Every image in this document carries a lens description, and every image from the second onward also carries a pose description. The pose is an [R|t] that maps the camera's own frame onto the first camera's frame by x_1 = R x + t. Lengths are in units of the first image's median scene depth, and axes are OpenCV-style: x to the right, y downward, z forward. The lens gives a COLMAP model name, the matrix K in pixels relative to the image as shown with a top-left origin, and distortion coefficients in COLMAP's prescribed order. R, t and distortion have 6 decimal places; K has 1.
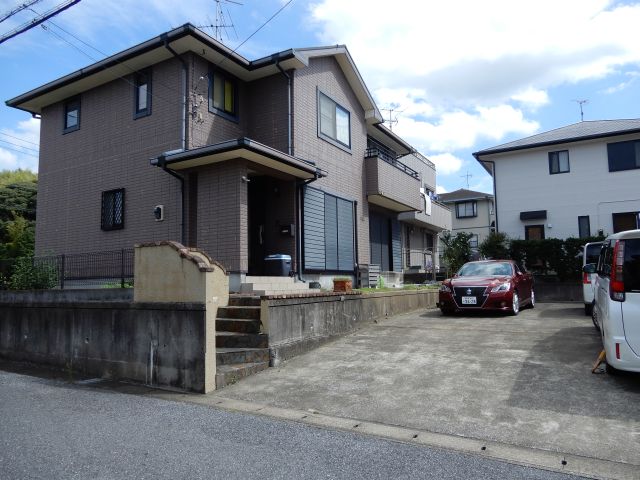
lens RADIAL K [[451.8, 0, 323.9], [0, 451.8, 237.3], [0, 0, 1]] dist [0.000919, 0.001211]
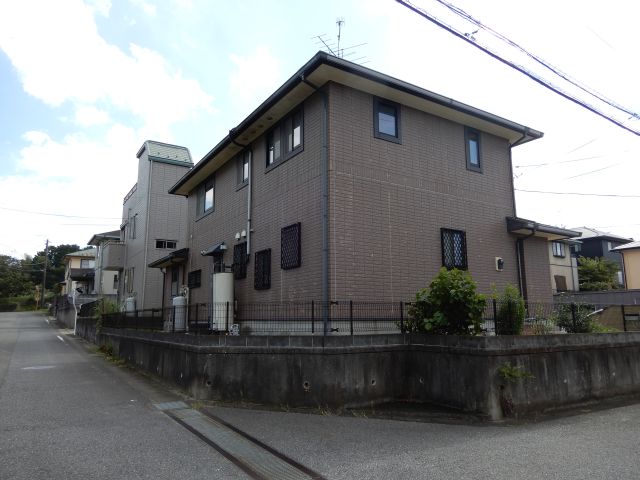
lens RADIAL K [[451.8, 0, 322.4], [0, 451.8, 239.1], [0, 0, 1]] dist [0.000919, 0.001211]
pose [[0.454337, 0.176294, 0.873211, -1.504870], [-0.097465, 0.984175, -0.147985, 0.091721], [-0.885482, -0.017872, 0.464330, 0.826929]]
